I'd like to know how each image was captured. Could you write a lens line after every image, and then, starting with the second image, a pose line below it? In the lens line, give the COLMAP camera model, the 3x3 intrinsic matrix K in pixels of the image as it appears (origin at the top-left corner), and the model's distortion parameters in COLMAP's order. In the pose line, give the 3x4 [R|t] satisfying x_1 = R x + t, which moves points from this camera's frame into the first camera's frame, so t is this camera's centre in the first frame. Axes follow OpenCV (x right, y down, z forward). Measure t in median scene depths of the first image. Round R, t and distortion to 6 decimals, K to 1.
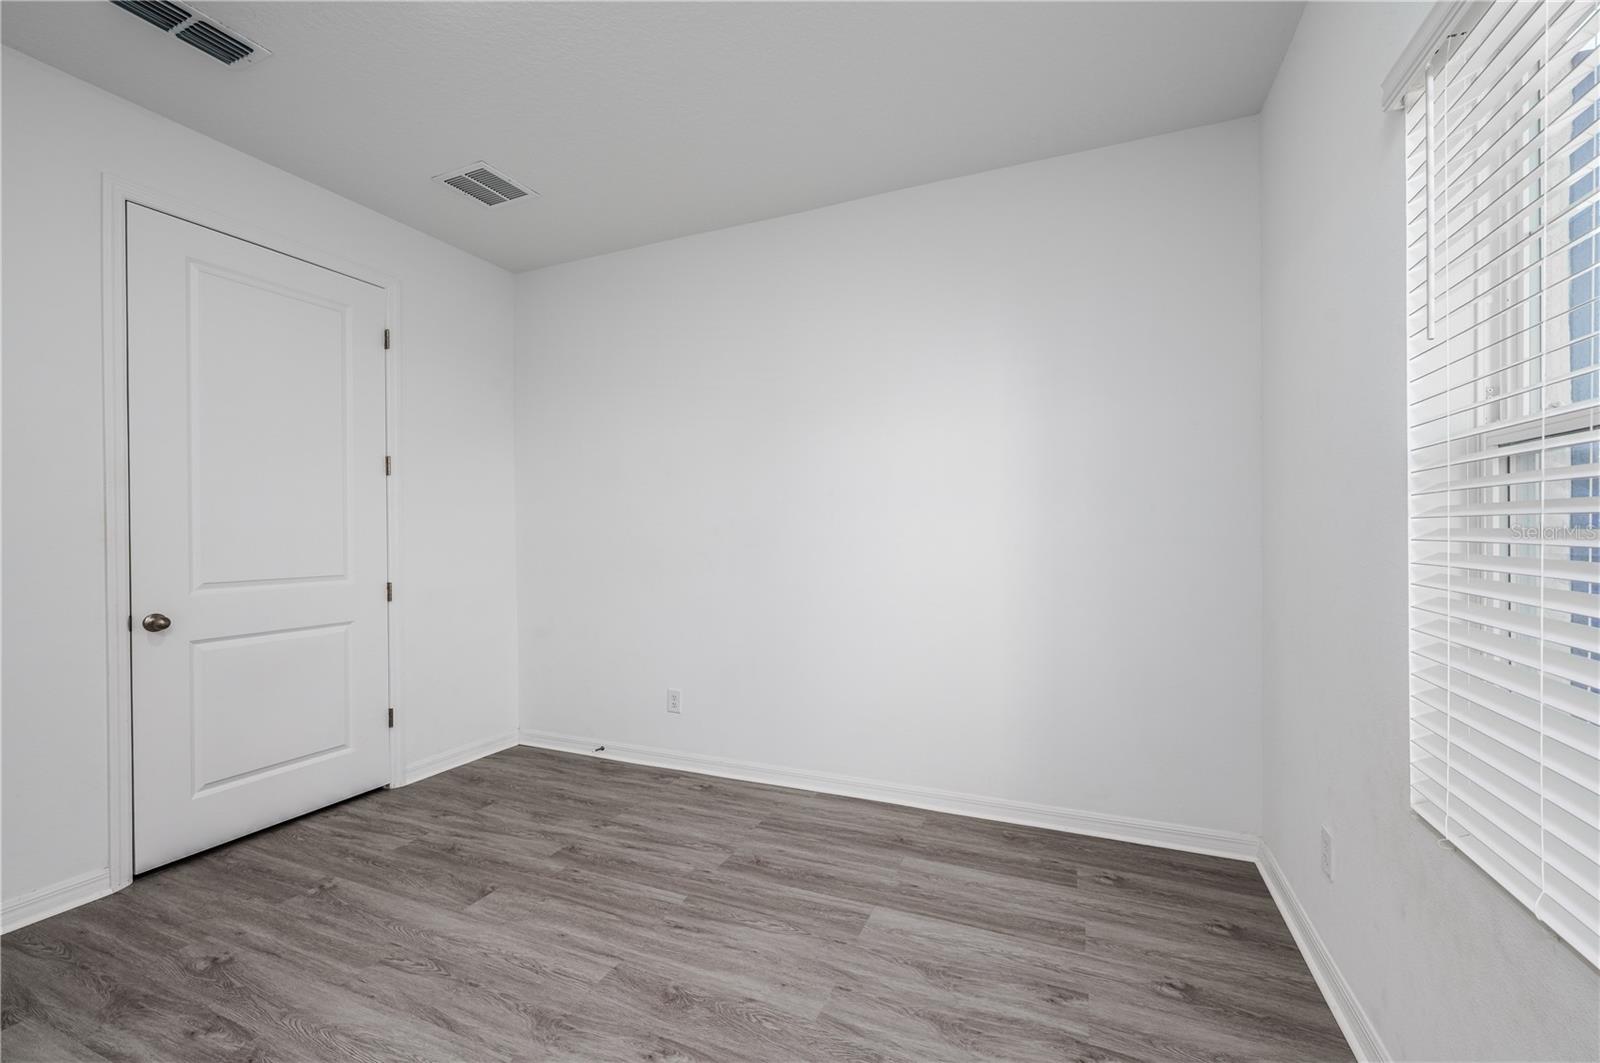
lens RADIAL K [[644.8, 0, 805.3], [0, 644.8, 530.1], [0, 0, 1]] dist [-0.001275, 0.000272]
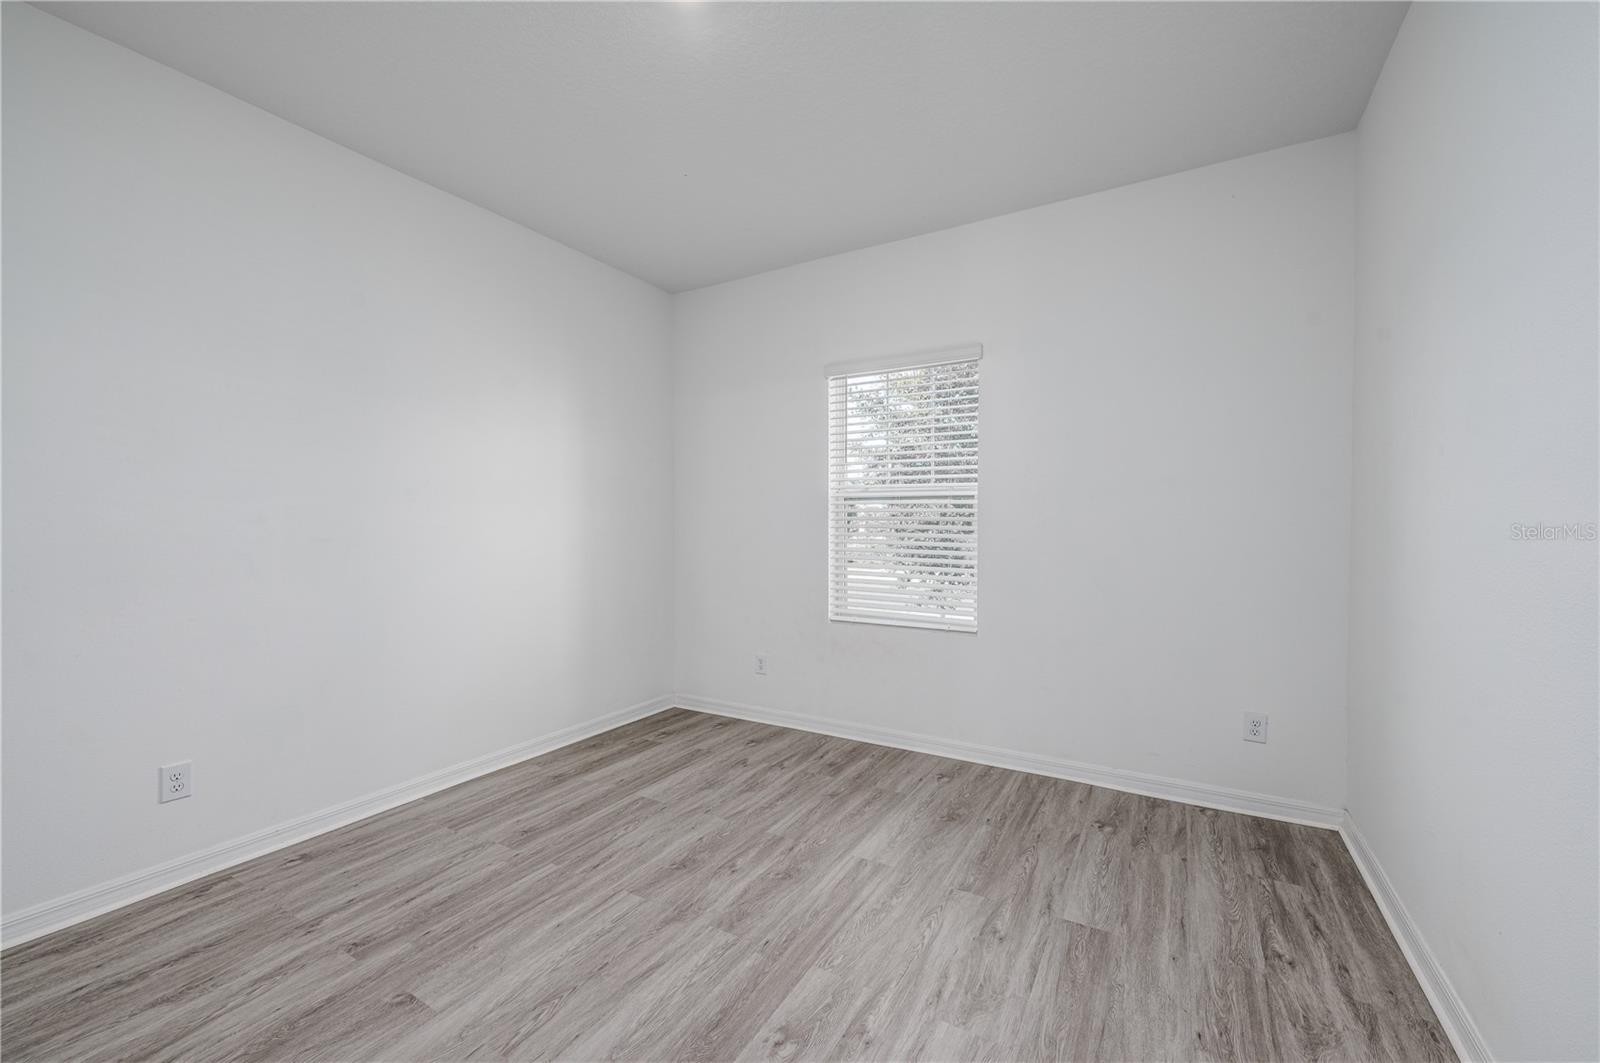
lens RADIAL K [[655.1, 0, 800.0], [0, 655.1, 531.5], [0, 0, 1]] dist [-0.002163, 0.000199]
pose [[0.131360, -0.005993, 0.991317, -1.068437], [-0.004706, 0.999967, 0.006669, 0.004977], [-0.991324, -0.005541, 0.131327, 0.397443]]
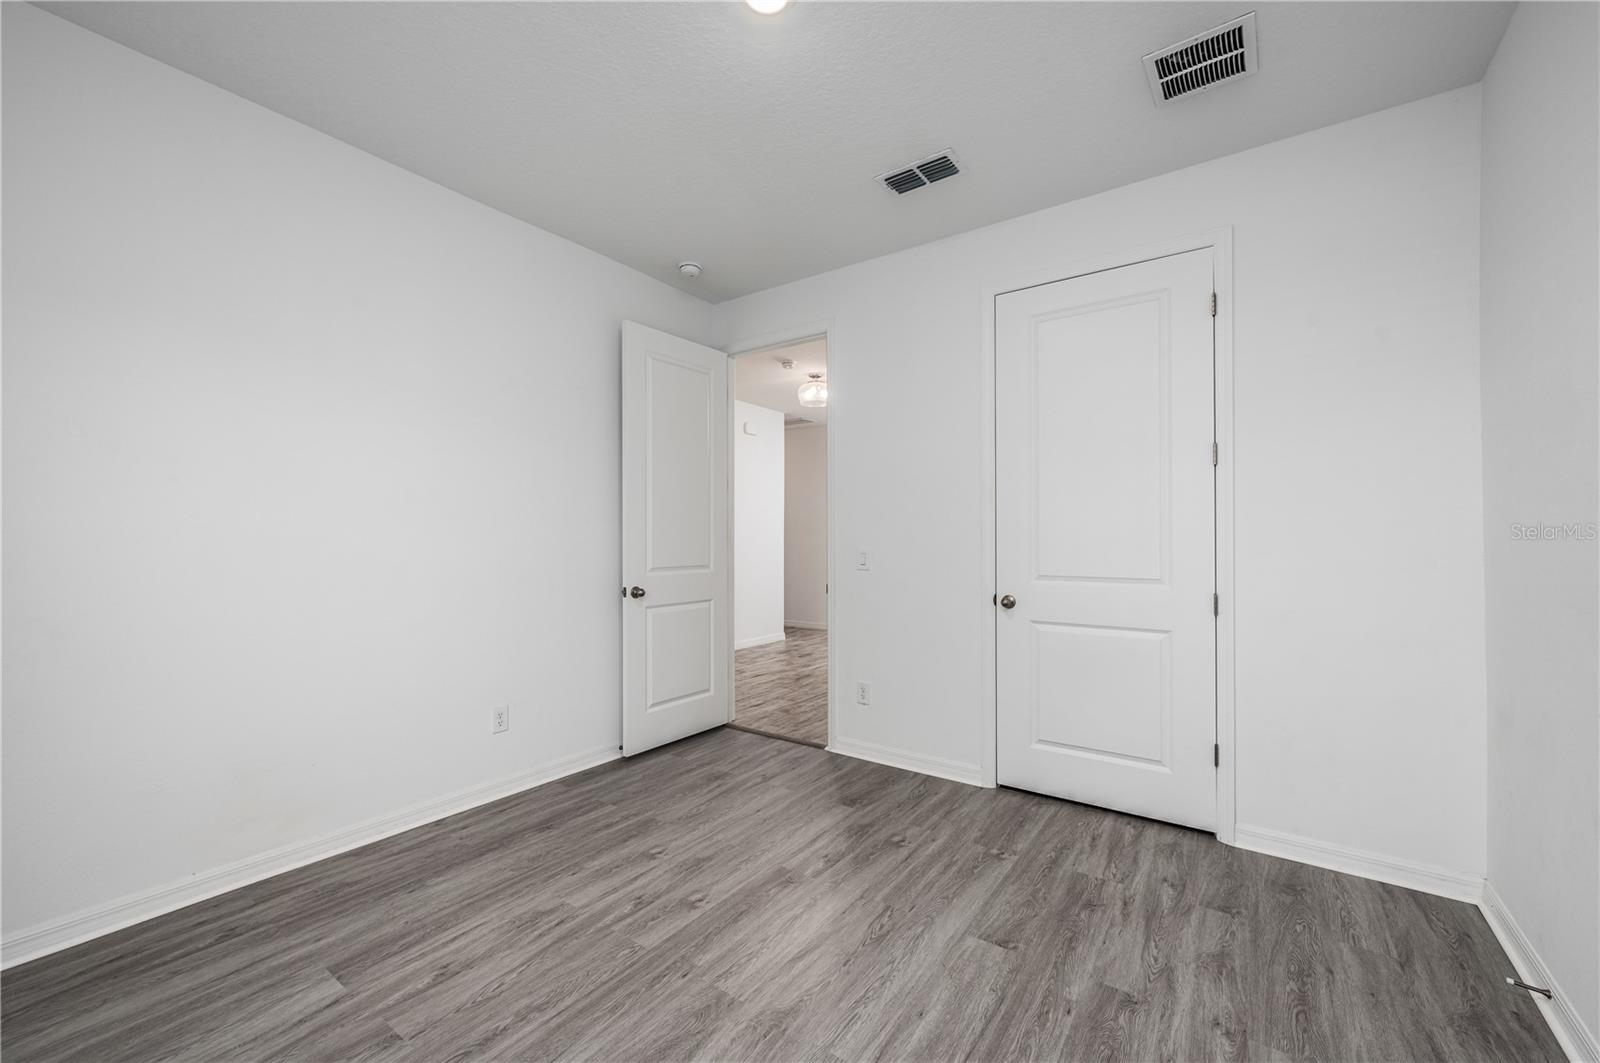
lens RADIAL K [[654.9, 0, 793.9], [0, 654.9, 547.2], [0, 0, 1]] dist [-0.000302, 0.000034]
pose [[-0.223312, 0.018290, -0.974575, 0.386731], [0.005675, 0.999831, 0.017464, 0.001681], [0.974731, -0.001631, -0.223378, 0.824547]]
